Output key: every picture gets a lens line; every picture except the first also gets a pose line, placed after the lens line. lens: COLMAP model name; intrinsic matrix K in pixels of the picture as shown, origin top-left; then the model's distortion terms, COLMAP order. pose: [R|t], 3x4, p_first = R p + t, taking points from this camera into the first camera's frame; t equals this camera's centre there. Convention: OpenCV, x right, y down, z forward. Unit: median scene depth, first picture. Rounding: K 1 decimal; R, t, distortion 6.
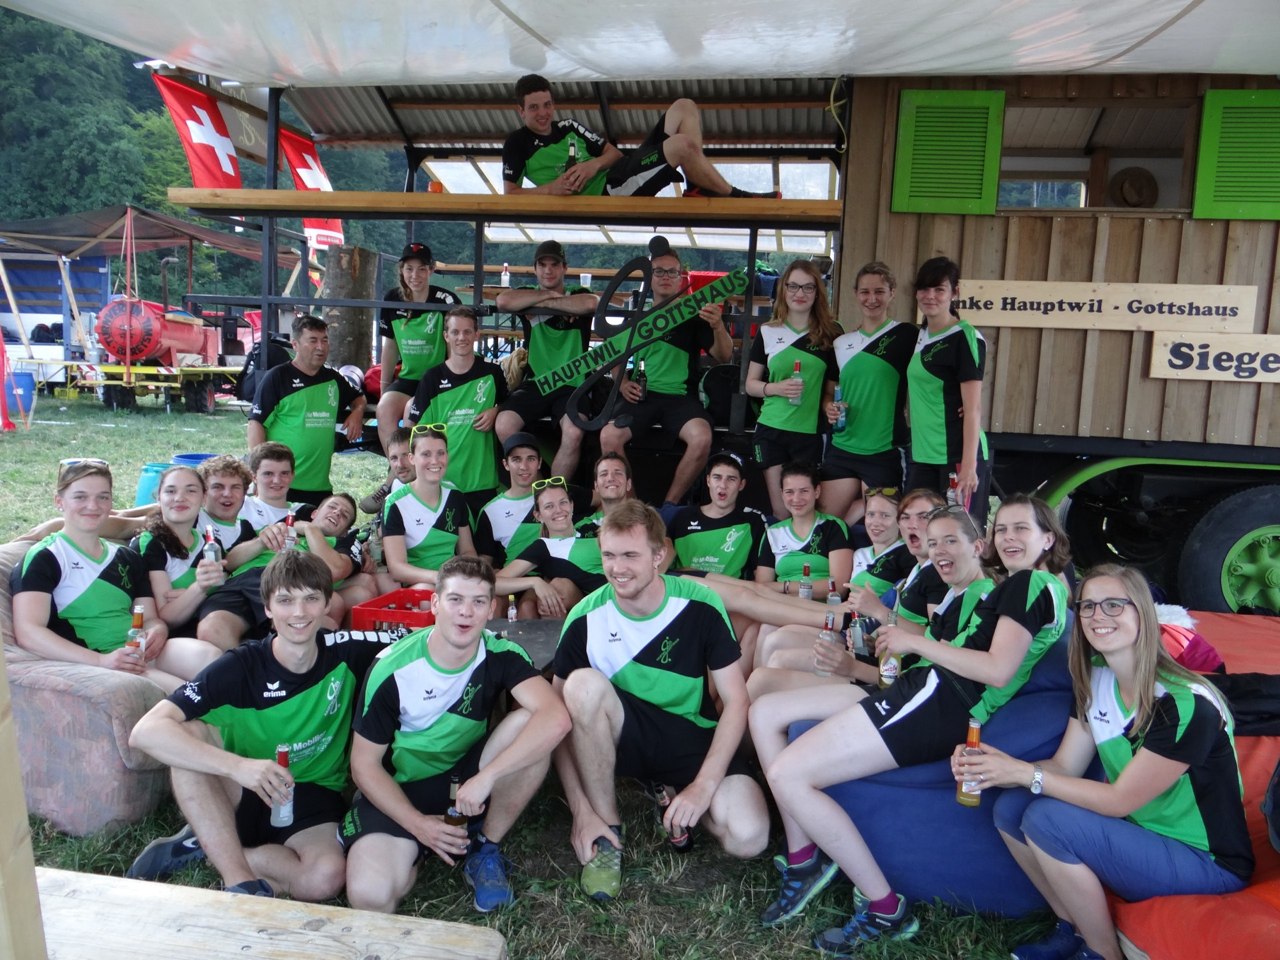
lens RADIAL K [[1008.9, 0, 644.4], [0, 1008.9, 460.6], [0, 0, 1]] dist [0.014074, 0.006149]
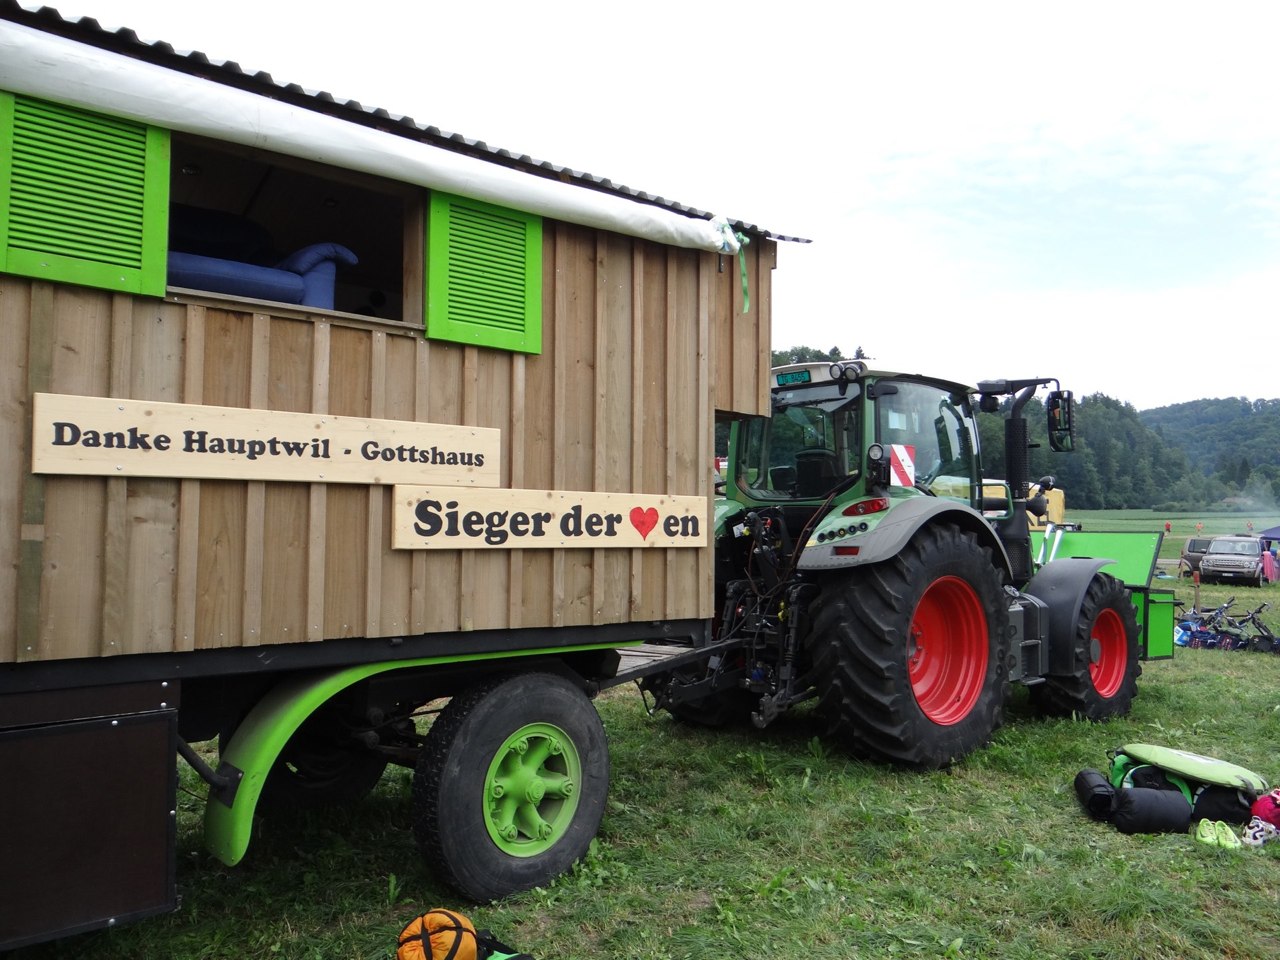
lens RADIAL K [[1008.9, 0, 620.7], [0, 1008.9, 477.8], [0, 0, 1]] dist [0.014074, 0.006149]
pose [[0.655472, 0.004713, 0.755205, 0.062940], [0.105127, 0.989676, -0.097420, -0.045216], [-0.747867, 0.143248, 0.648209, 0.408342]]
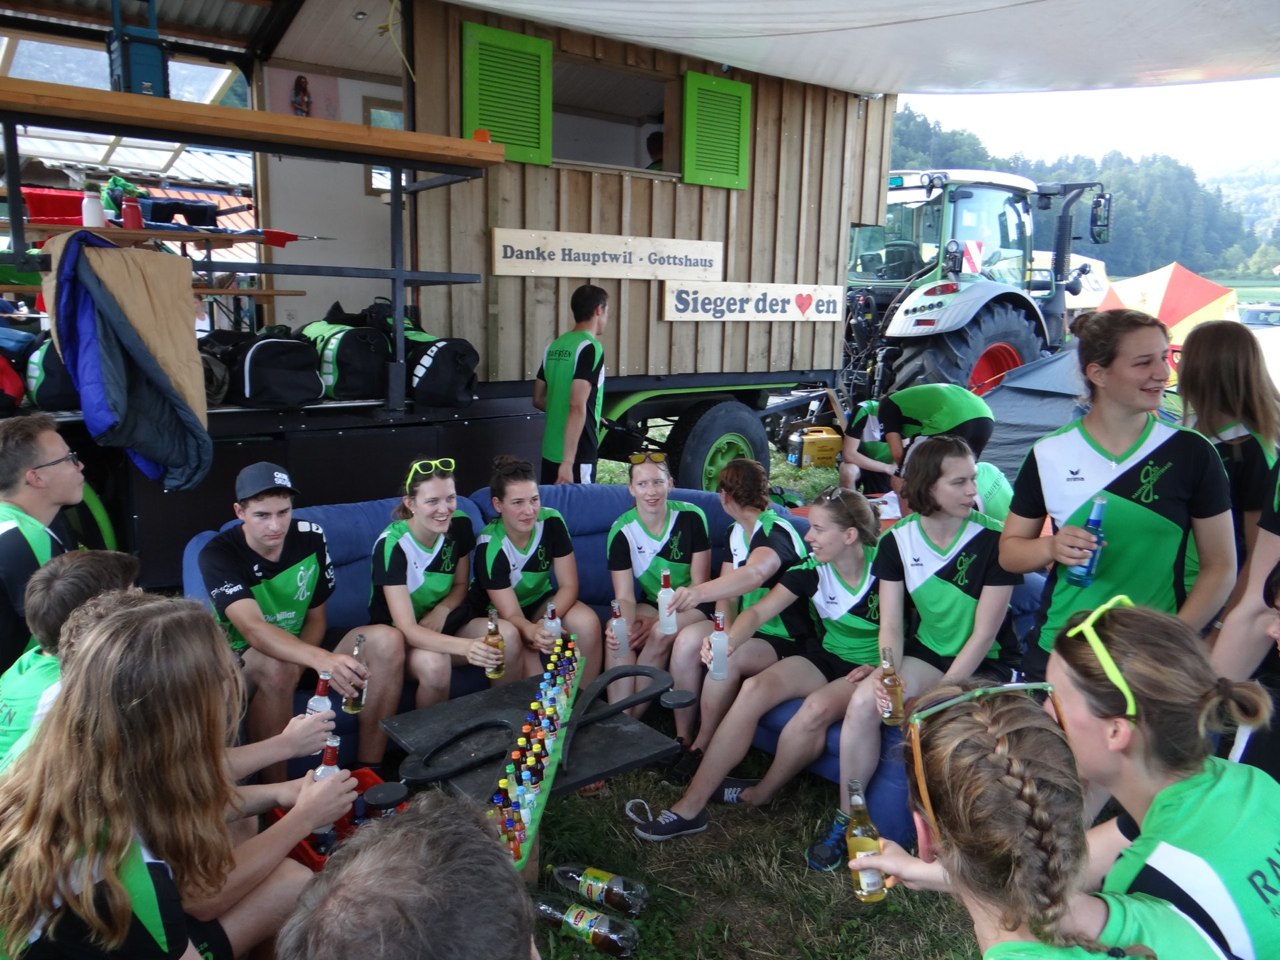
lens RADIAL K [[1008.9, 0, 663.6], [0, 1008.9, 461.3], [0, 0, 1]] dist [0.014074, 0.006149]
pose [[0.652882, -0.148438, 0.742772, -0.378809], [0.084915, 0.988772, 0.122961, -0.064918], [-0.752685, -0.017207, 0.658156, 0.241378]]
